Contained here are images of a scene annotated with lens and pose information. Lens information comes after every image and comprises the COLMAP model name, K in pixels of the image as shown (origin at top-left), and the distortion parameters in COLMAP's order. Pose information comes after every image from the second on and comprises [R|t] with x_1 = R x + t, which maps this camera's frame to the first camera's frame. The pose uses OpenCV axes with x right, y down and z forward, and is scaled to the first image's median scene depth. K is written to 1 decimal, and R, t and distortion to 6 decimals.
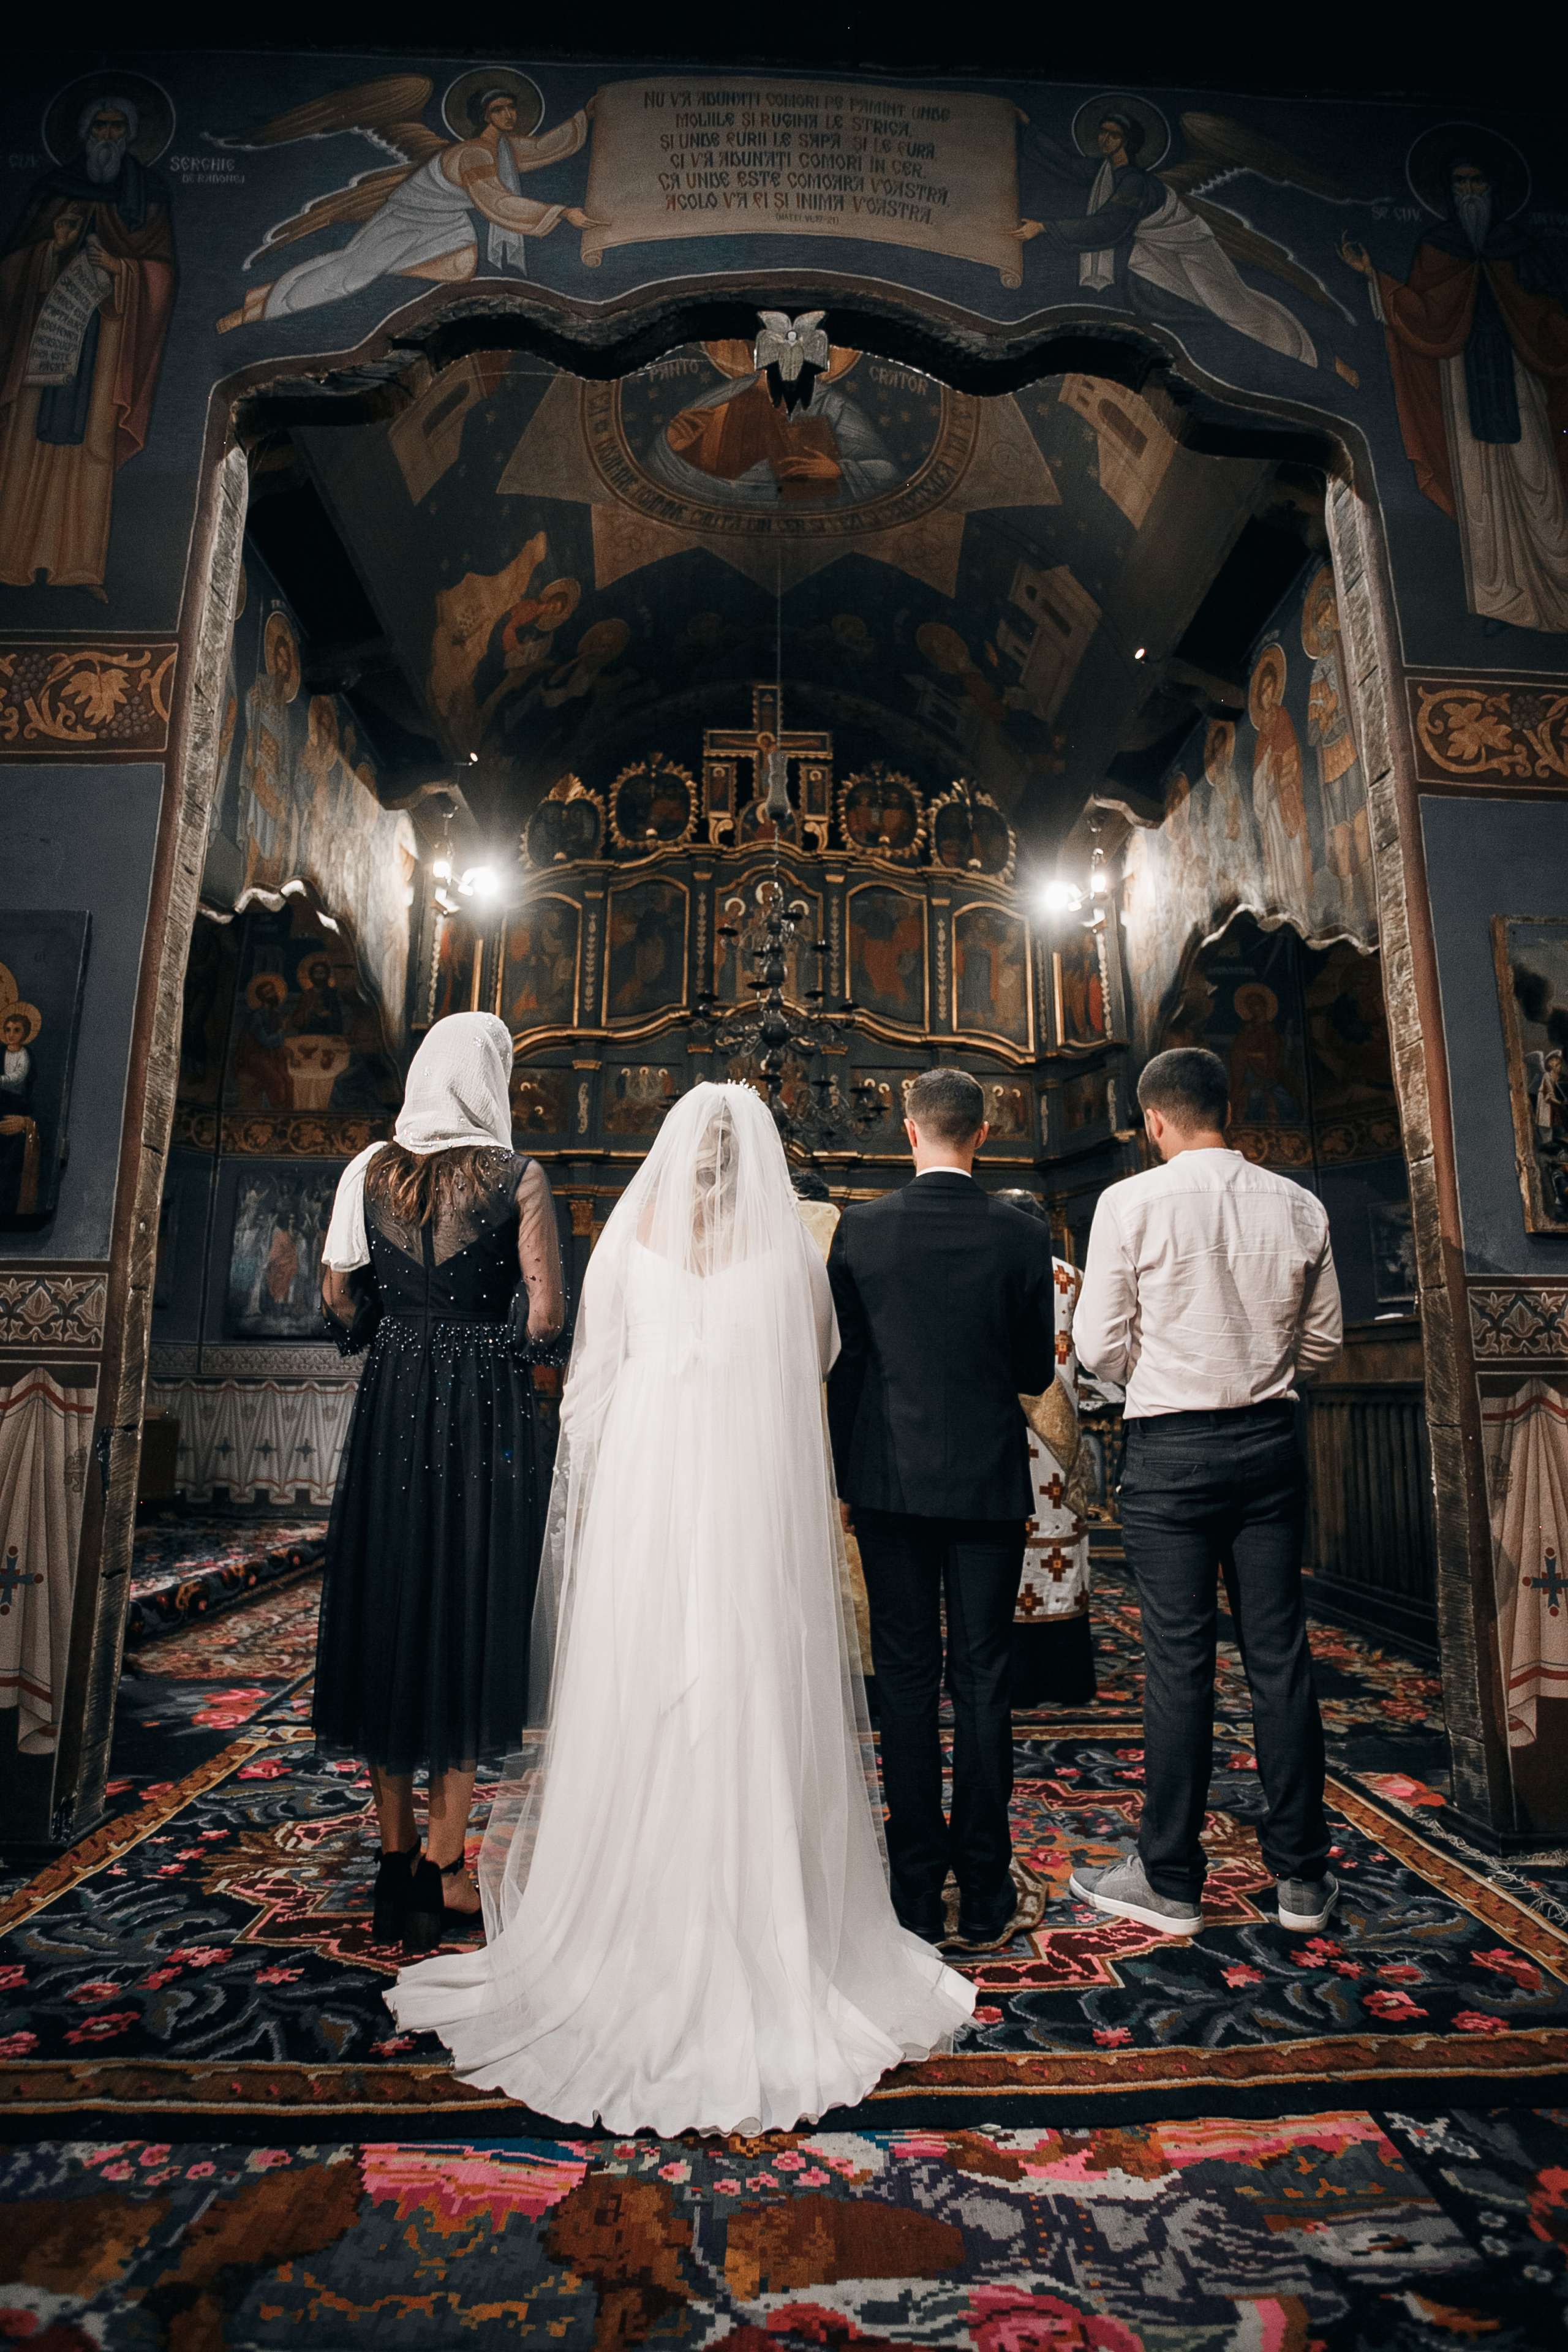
lens RADIAL K [[1148.9, 0, 785.0], [0, 1148.9, 1173.1], [0, 0, 1]] dist [-0.083806, 0.040334]
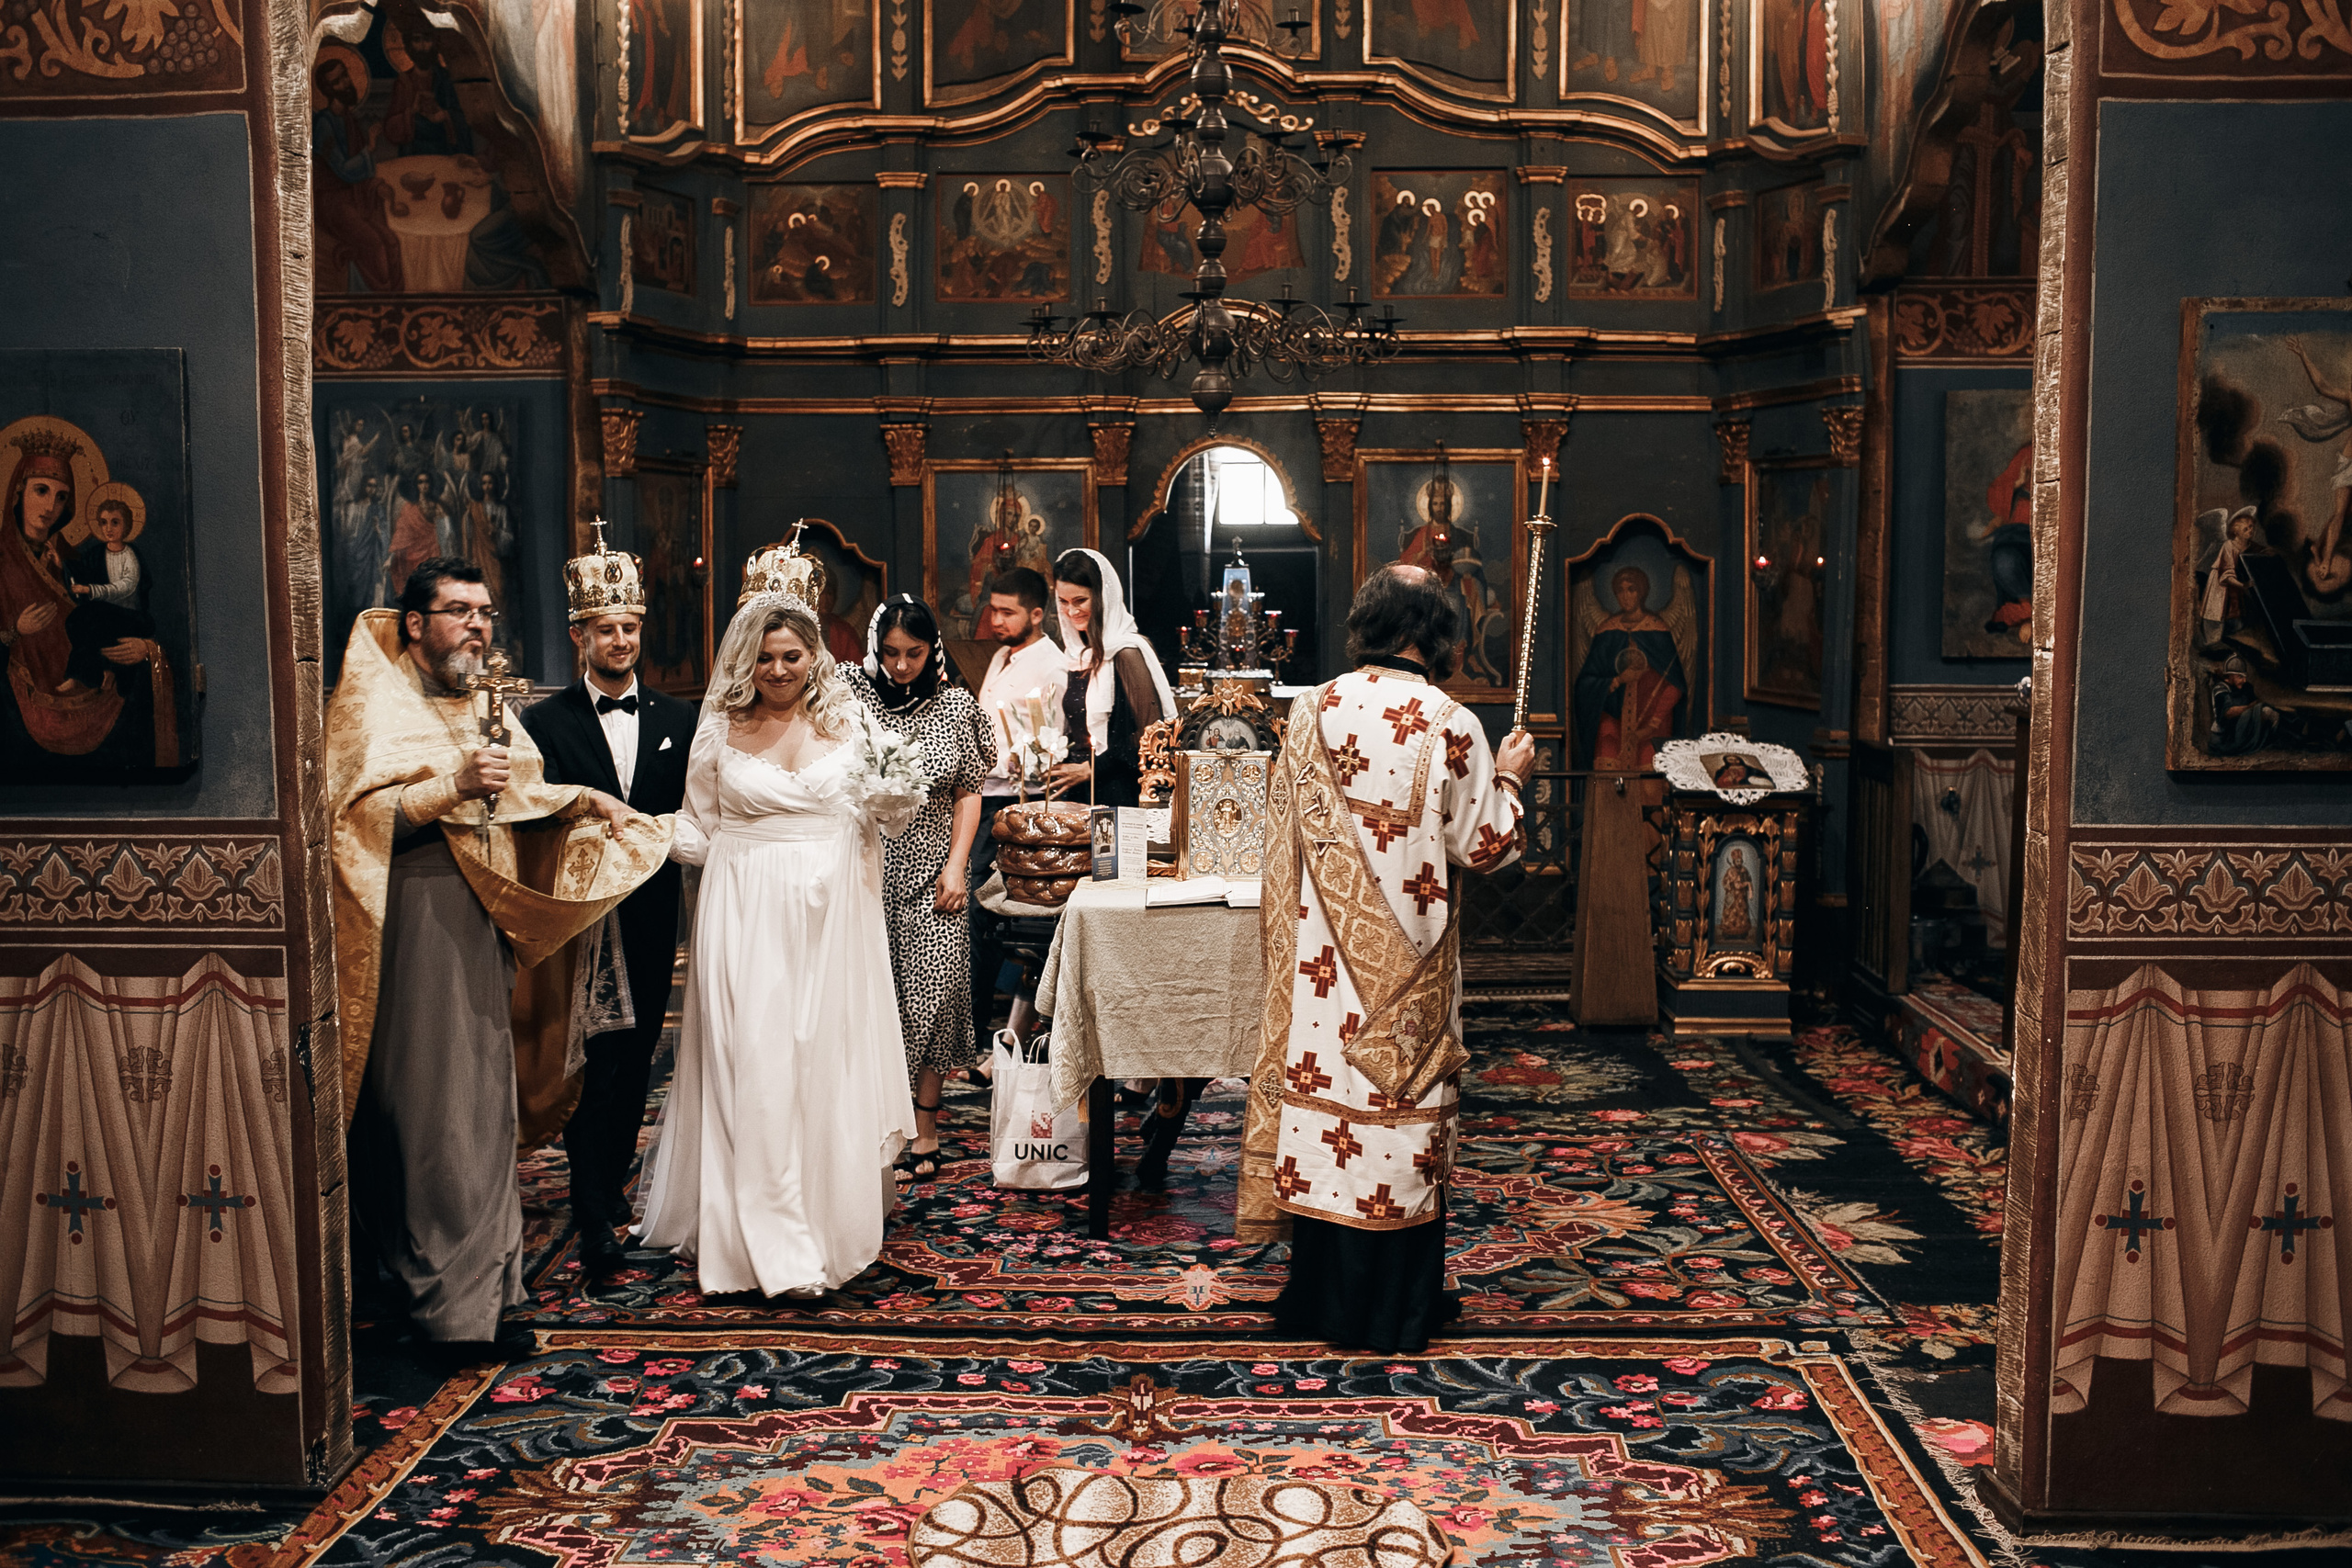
lens RADIAL K [[2269.8, 0, 1170.6], [0, 2269.8, 777.8], [0, 0, 1]] dist [-0.102585, 0.135832]
pose [[0.997274, -0.002280, -0.073747, 0.117861], [0.022284, 0.962152, 0.271602, -0.317418], [0.070336, -0.272505, 0.959580, -0.396667]]
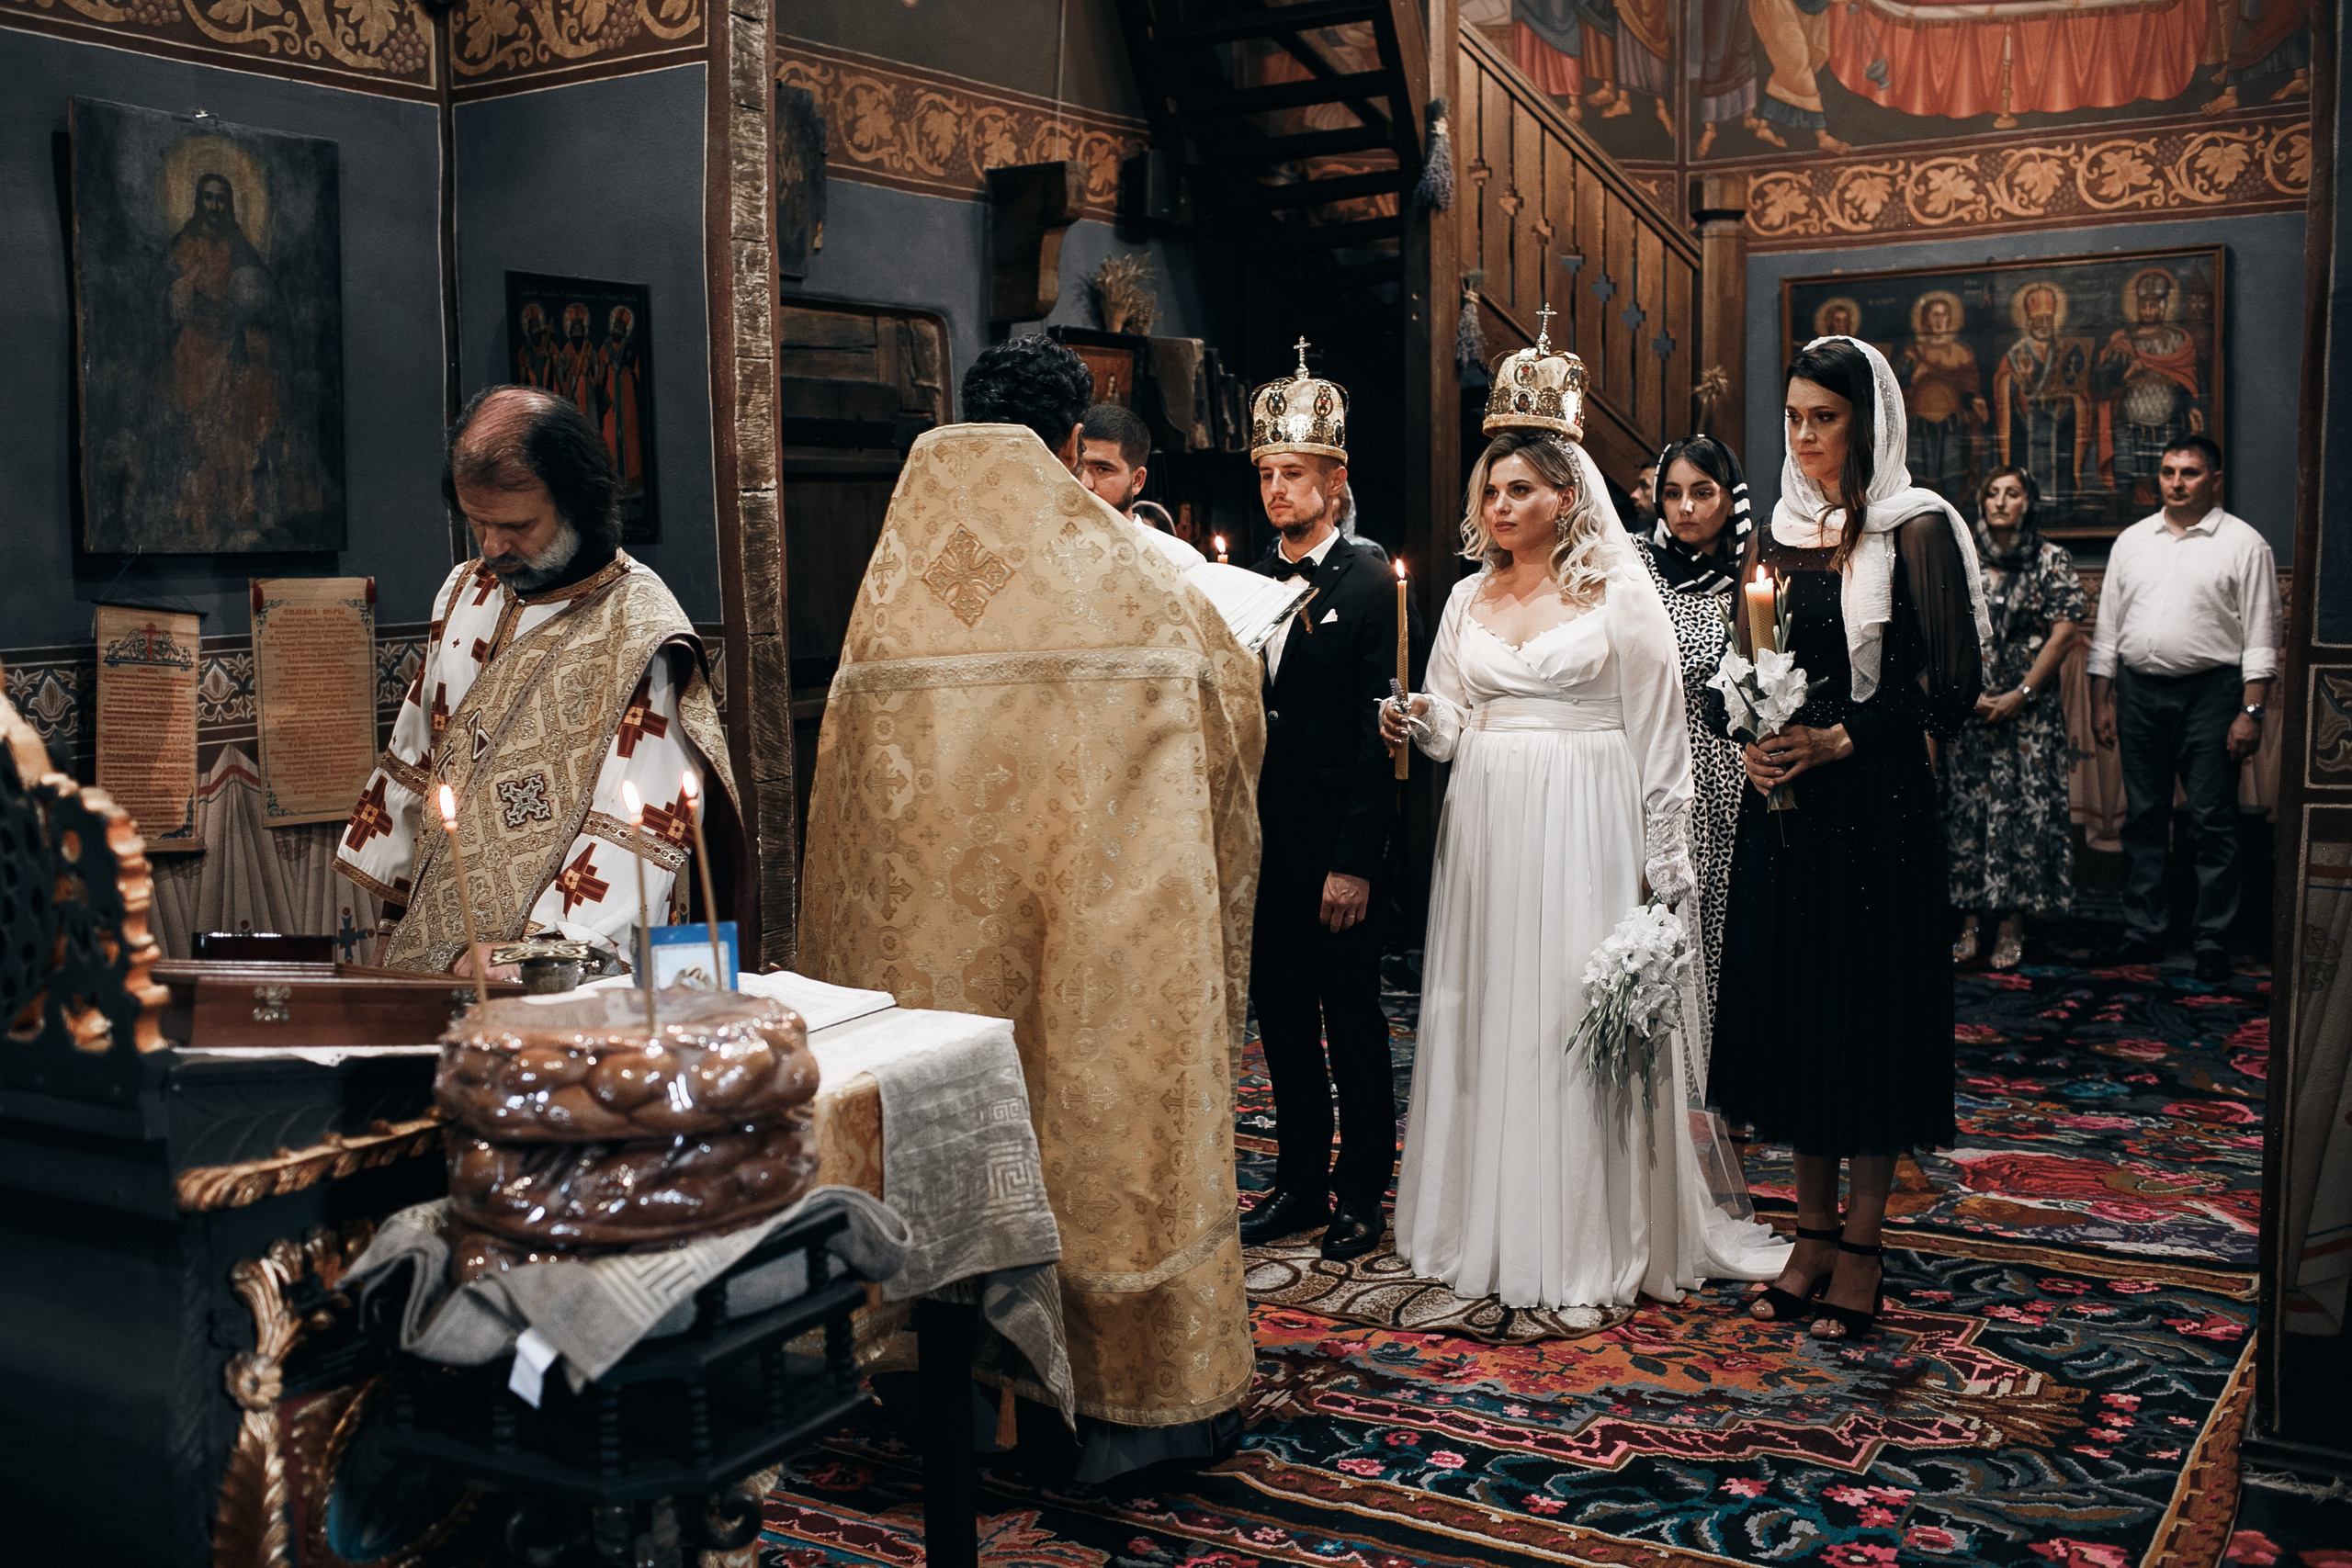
lens RADIAL K [[2269.8, 0, 1170.6], [0, 2269.8, 777.8], [0, 0, 1]] dist [-0.102585, 0.135832]
pose [[-0.831806, -0.054899, 0.552345, -0.684420], [-0.092222, 0.994935, -0.039993, 0.245726], [-0.547352, -0.084205, -0.832656, 2.201179]]
